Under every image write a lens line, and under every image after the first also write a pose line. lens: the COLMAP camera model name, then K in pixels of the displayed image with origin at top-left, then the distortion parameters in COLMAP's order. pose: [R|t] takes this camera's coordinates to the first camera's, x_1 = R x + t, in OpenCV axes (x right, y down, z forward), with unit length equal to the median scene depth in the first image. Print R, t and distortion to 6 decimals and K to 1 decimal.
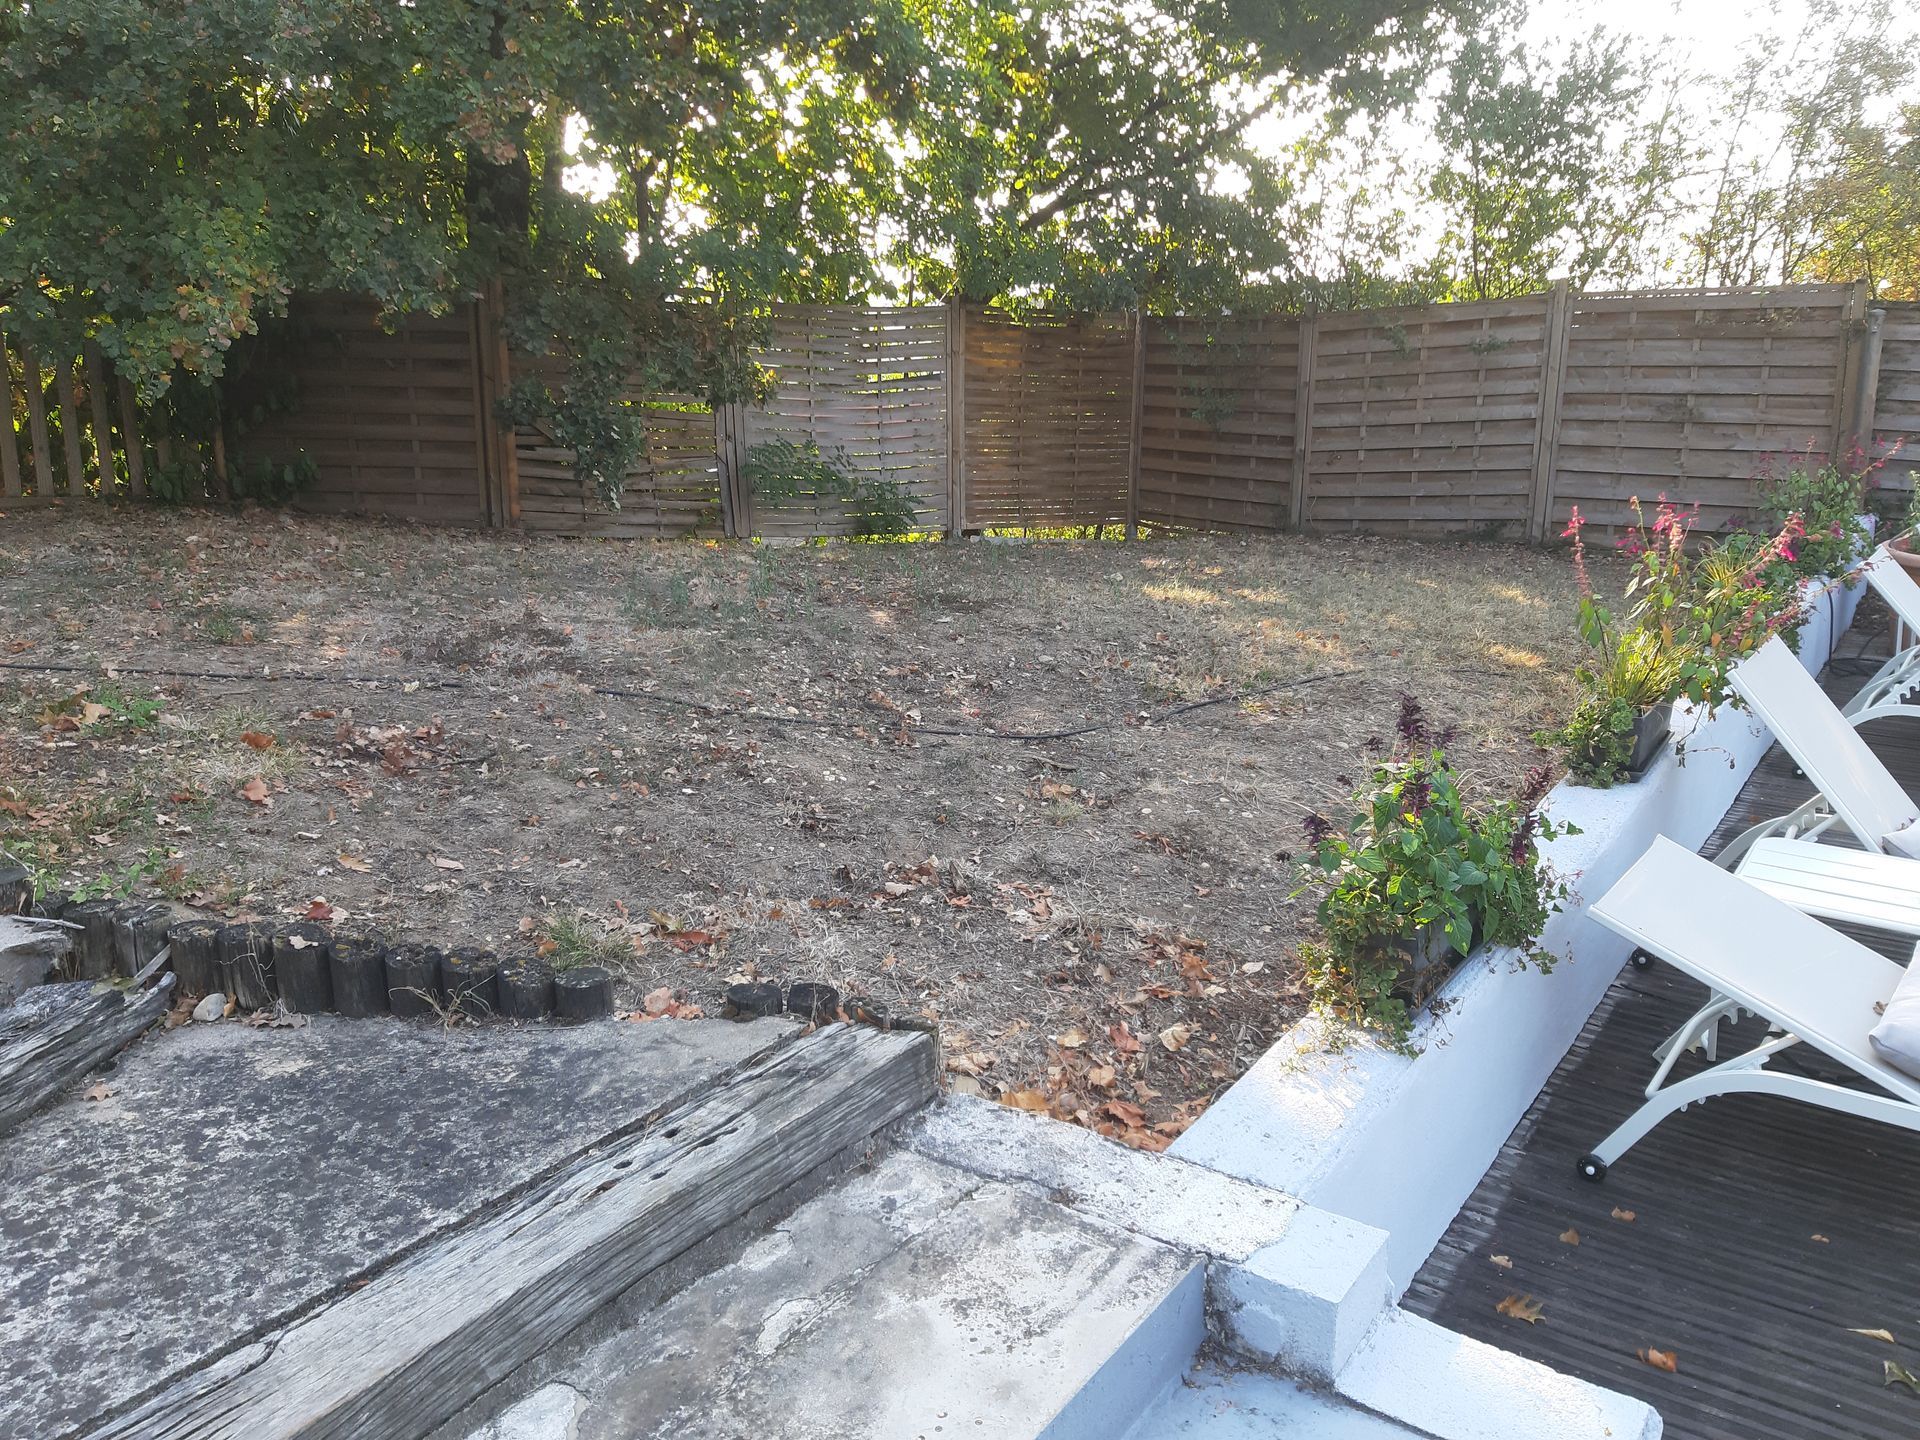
lens RADIAL K [[1524.4, 0, 1003.3], [0, 1524.4, 717.3], [0, 0, 1]] dist [0.094223, -0.157767]
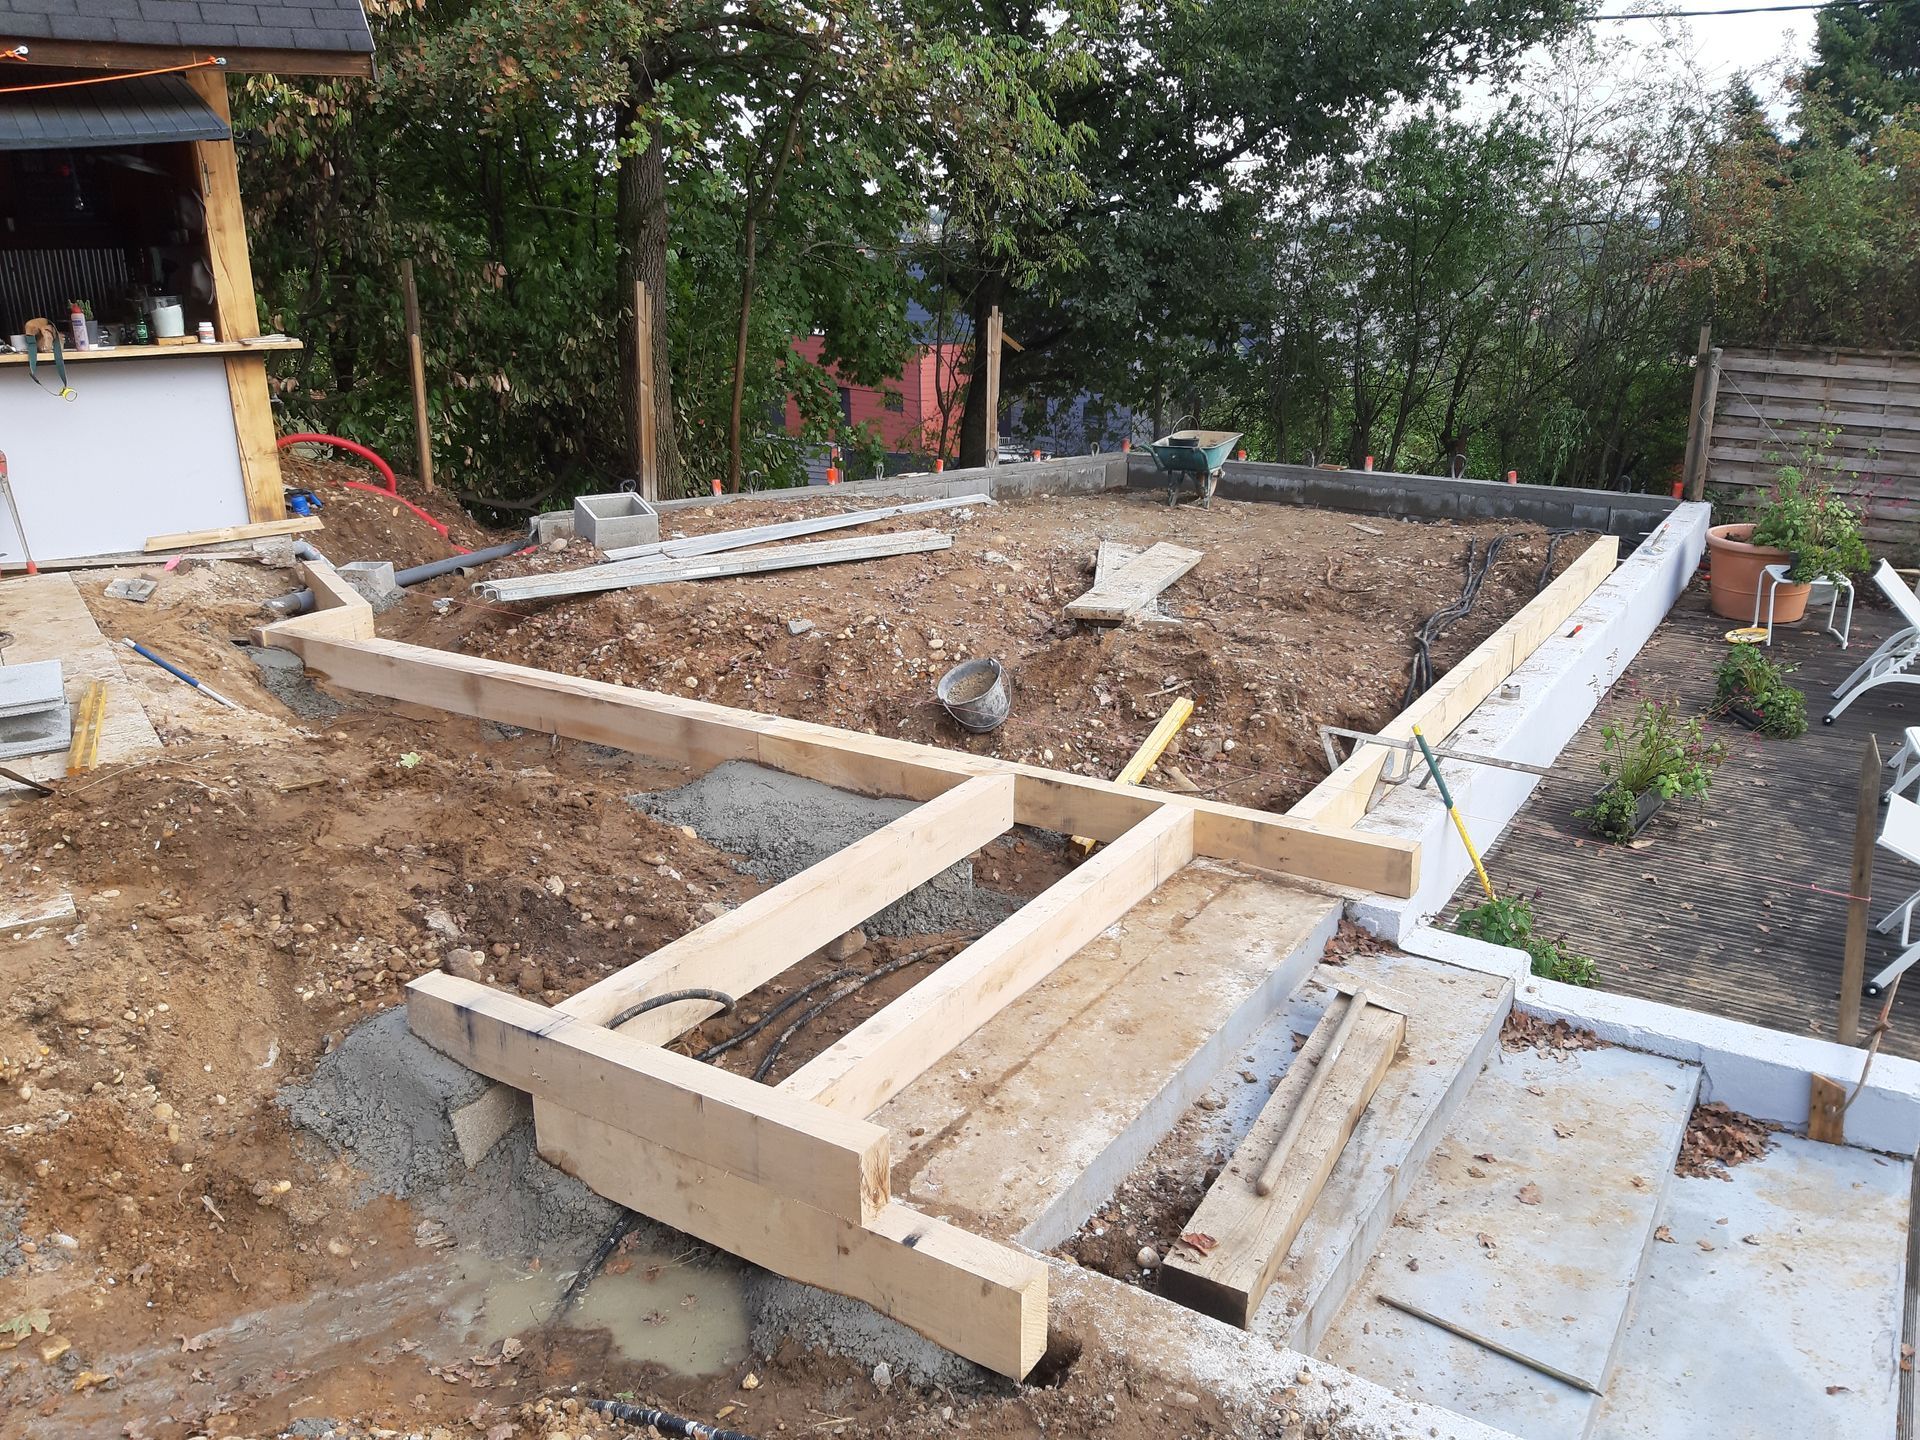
lens RADIAL K [[1524.4, 0, 1003.3], [0, 1524.4, 717.3], [0, 0, 1]] dist [0.094223, -0.157767]
pose [[0.998338, -0.003663, 0.057513, -0.101292], [0.001108, 0.999013, 0.044411, -0.006143], [-0.057619, -0.044273, 0.997356, -0.251612]]
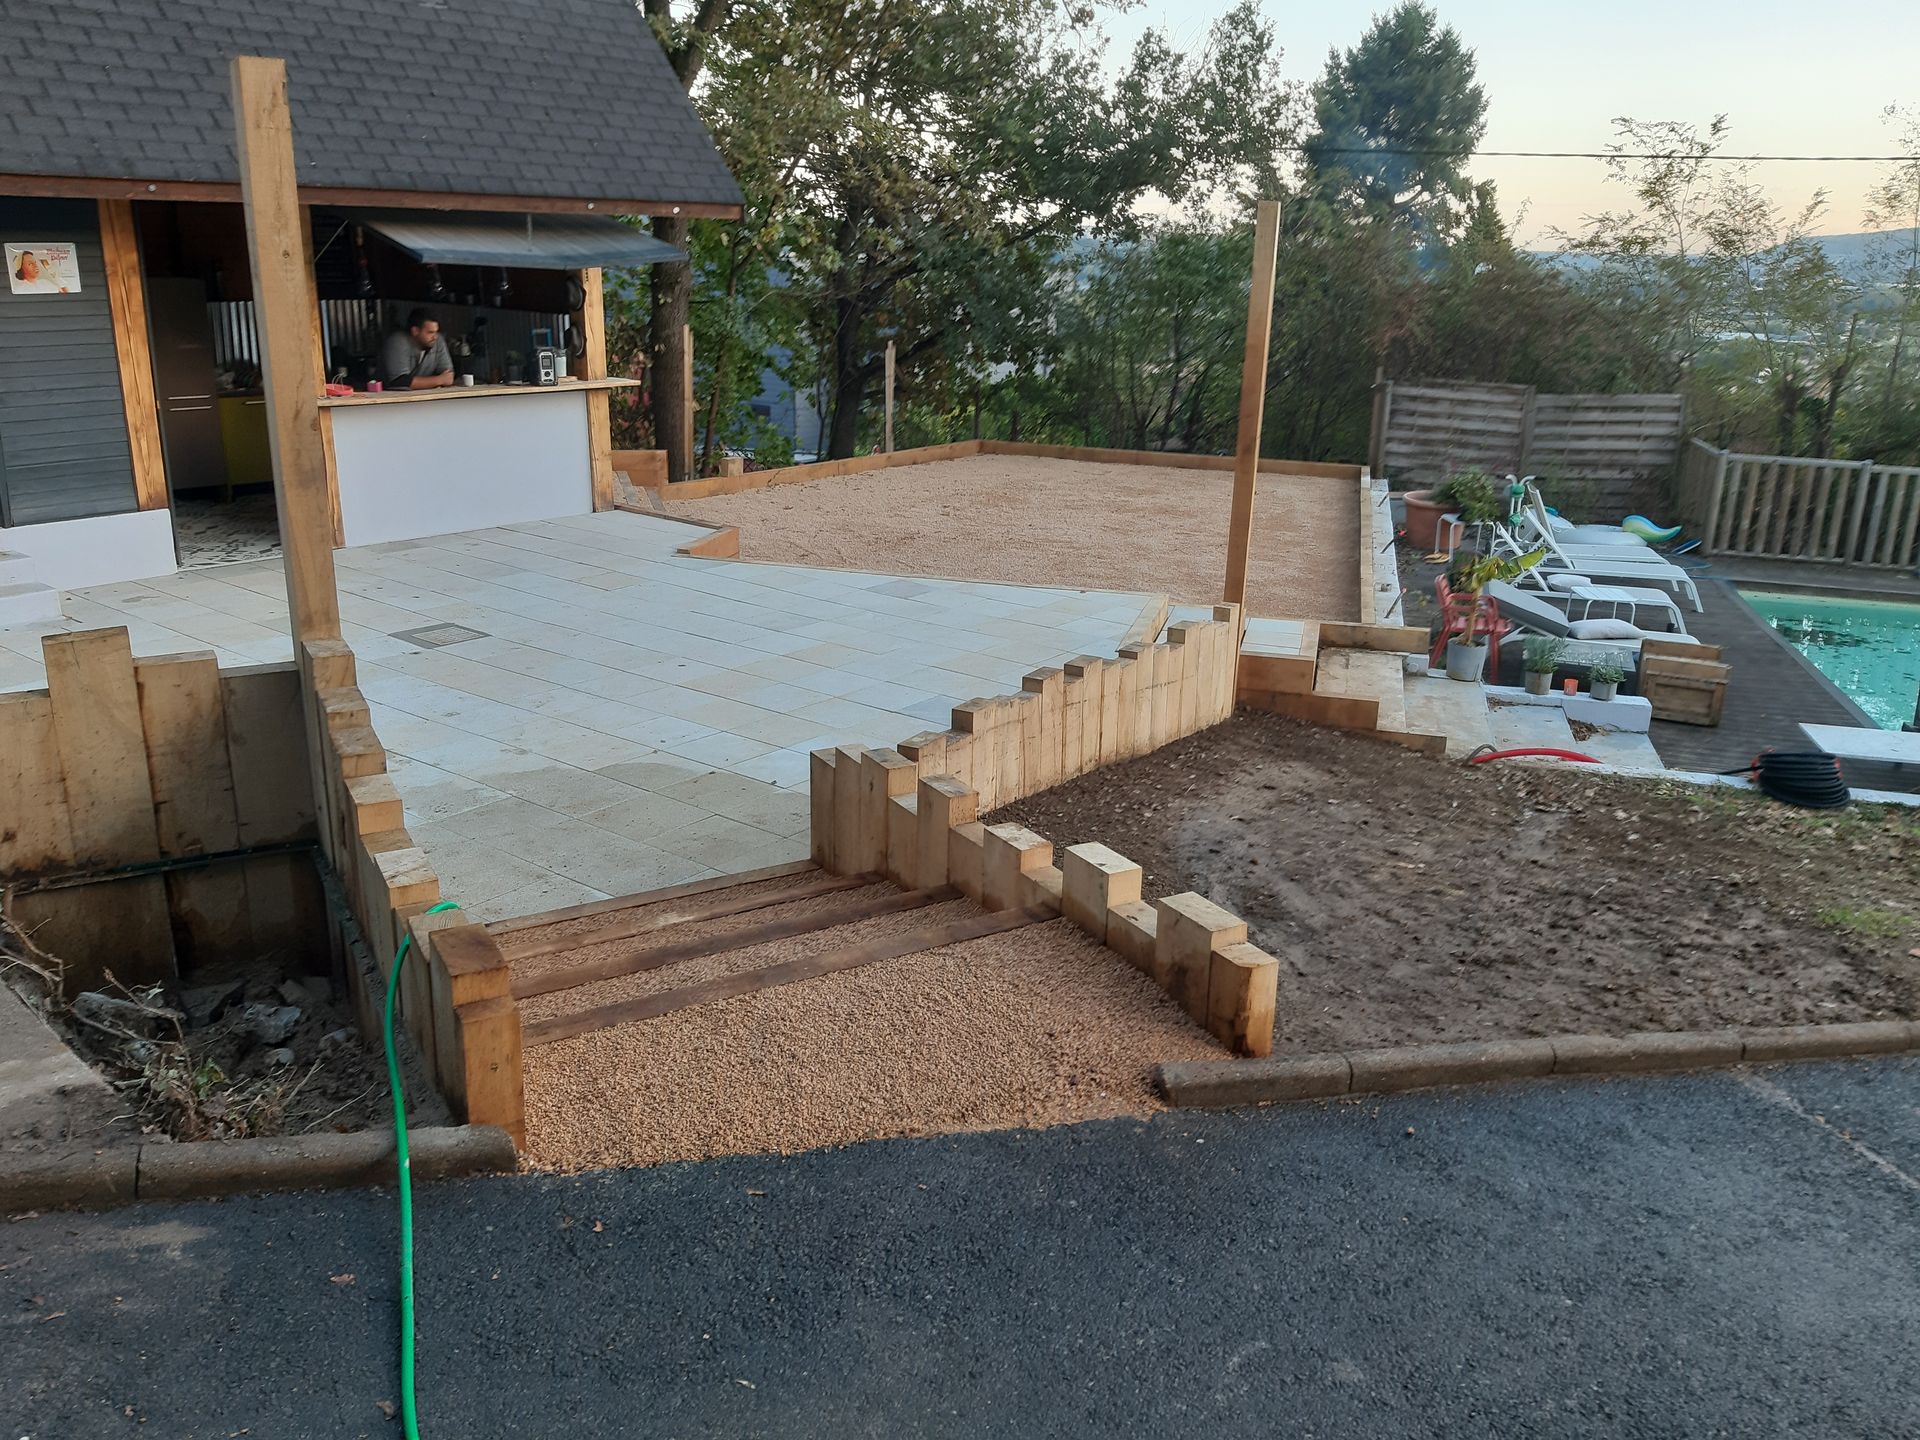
lens RADIAL K [[1524.4, 0, 1003.3], [0, 1524.4, 717.3], [0, 0, 1]] dist [0.094223, -0.157767]
pose [[0.932615, -0.062154, 0.355481, -0.580673], [0.044583, 0.997354, 0.057418, 0.040145], [-0.358109, -0.037700, 0.932918, -0.648985]]
